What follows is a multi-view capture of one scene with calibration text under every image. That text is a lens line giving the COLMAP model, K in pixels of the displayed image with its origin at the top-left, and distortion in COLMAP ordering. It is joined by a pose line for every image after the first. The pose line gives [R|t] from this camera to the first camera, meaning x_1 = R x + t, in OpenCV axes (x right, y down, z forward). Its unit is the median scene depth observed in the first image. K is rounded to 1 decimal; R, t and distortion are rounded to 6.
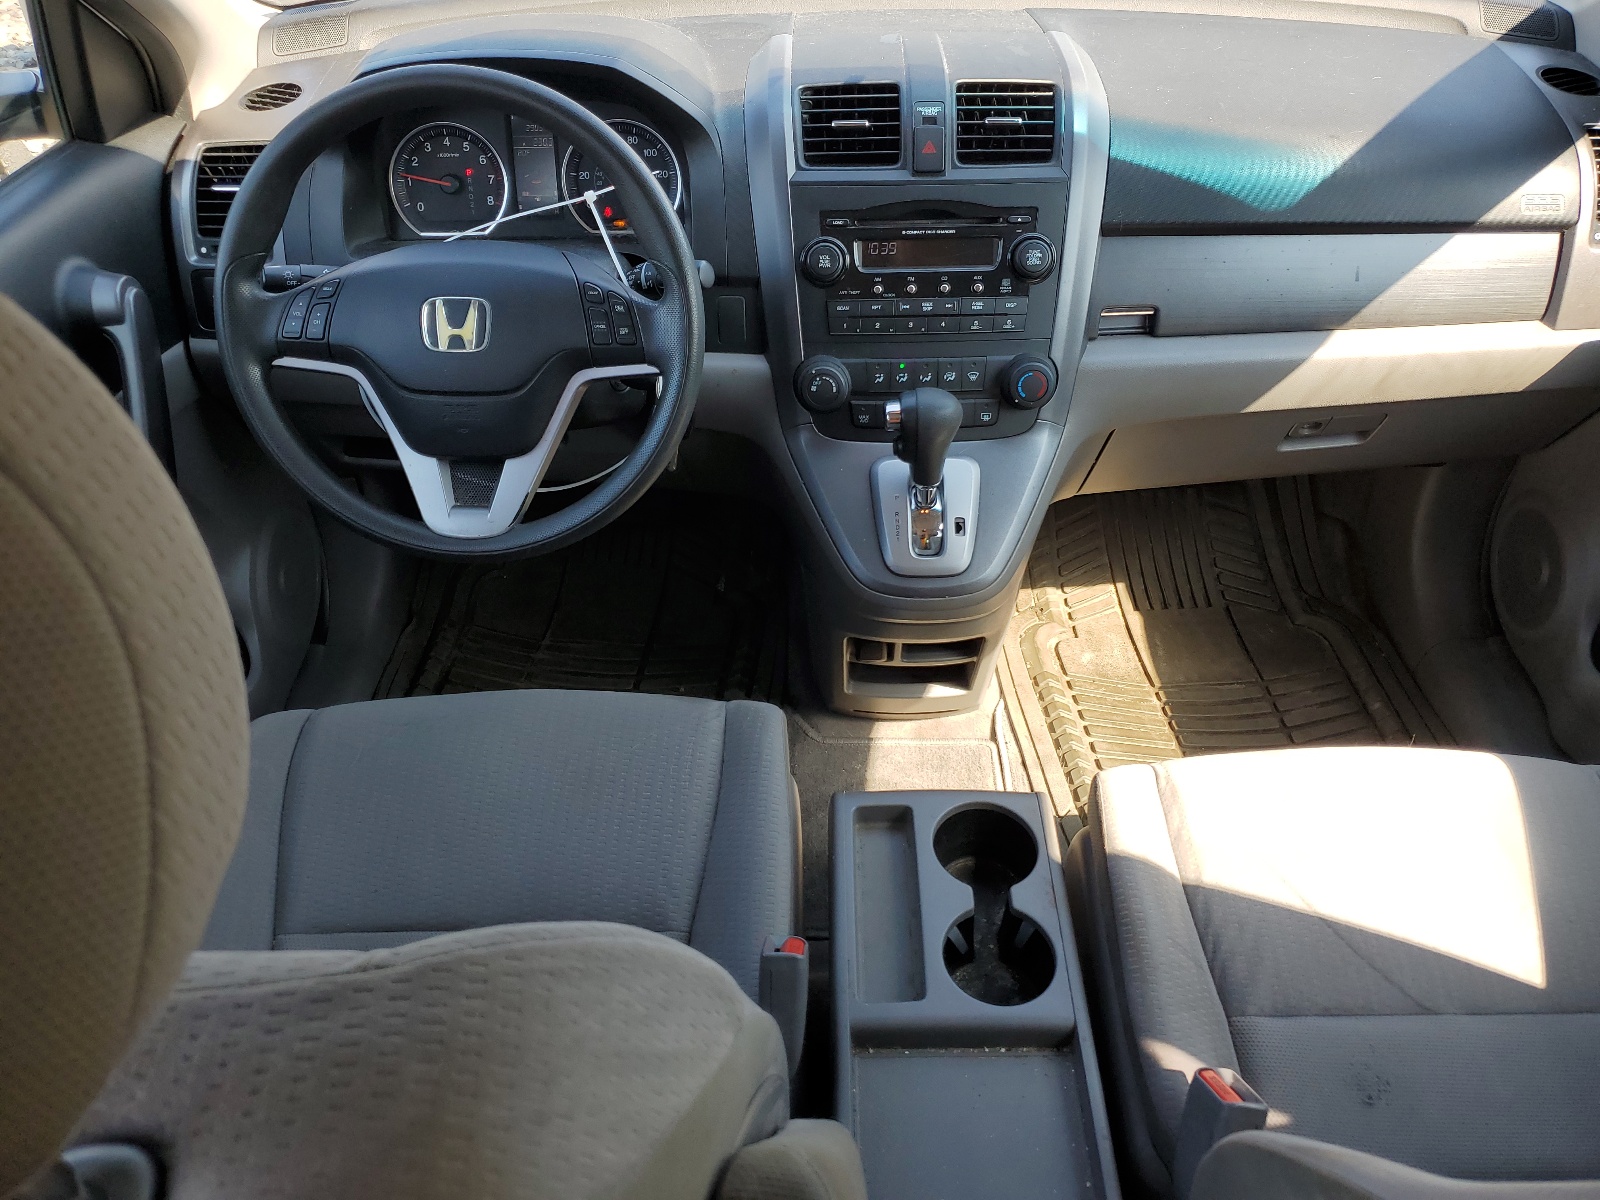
lens RADIAL K [[1214.3, 0, 800.8], [0, 1214.3, 599.4], [0, 0, 1]] dist [-0.002127, -0.000881]
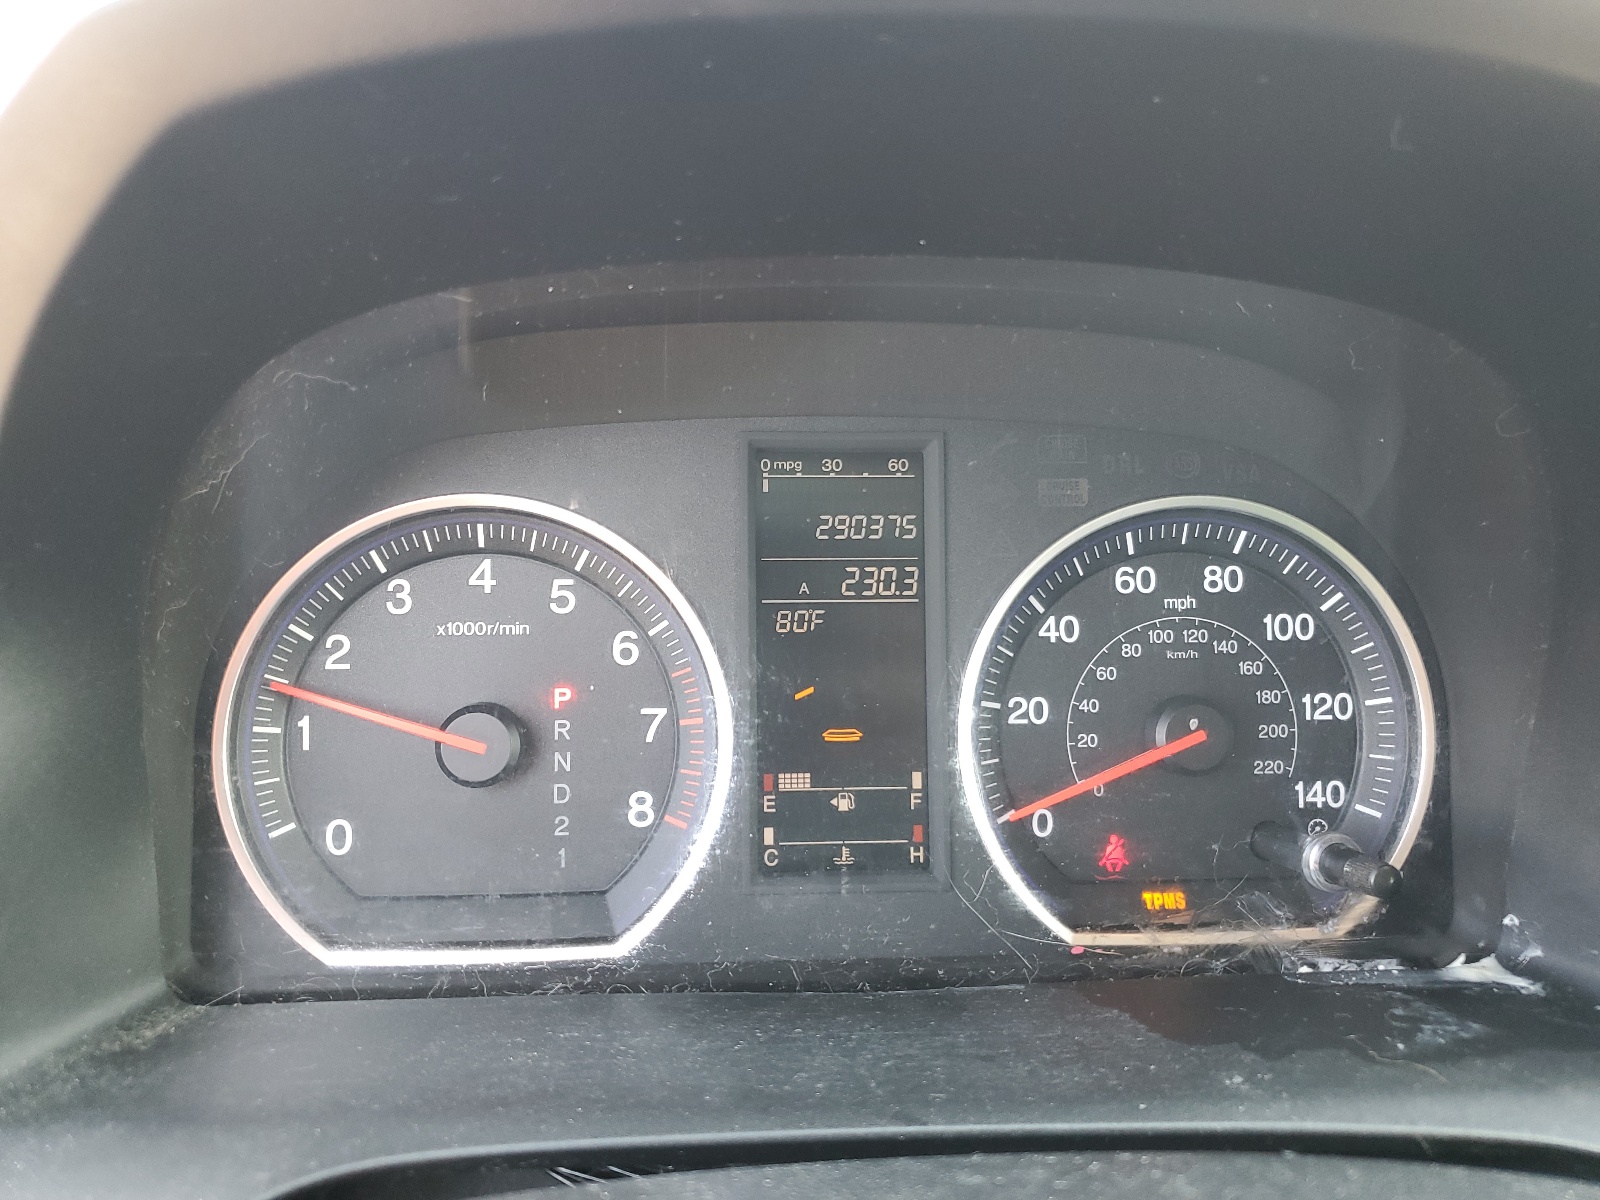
lens RADIAL K [[1394.2, 0, 799.0], [0, 1394.2, 600.1], [0, 0, 1]] dist [-0.003040, -0.001803]
pose [[0.995002, 0.012105, 0.099120, -0.255902], [0.023564, 0.936127, -0.350871, -0.273966], [-0.097036, 0.351453, 0.931163, 0.737620]]
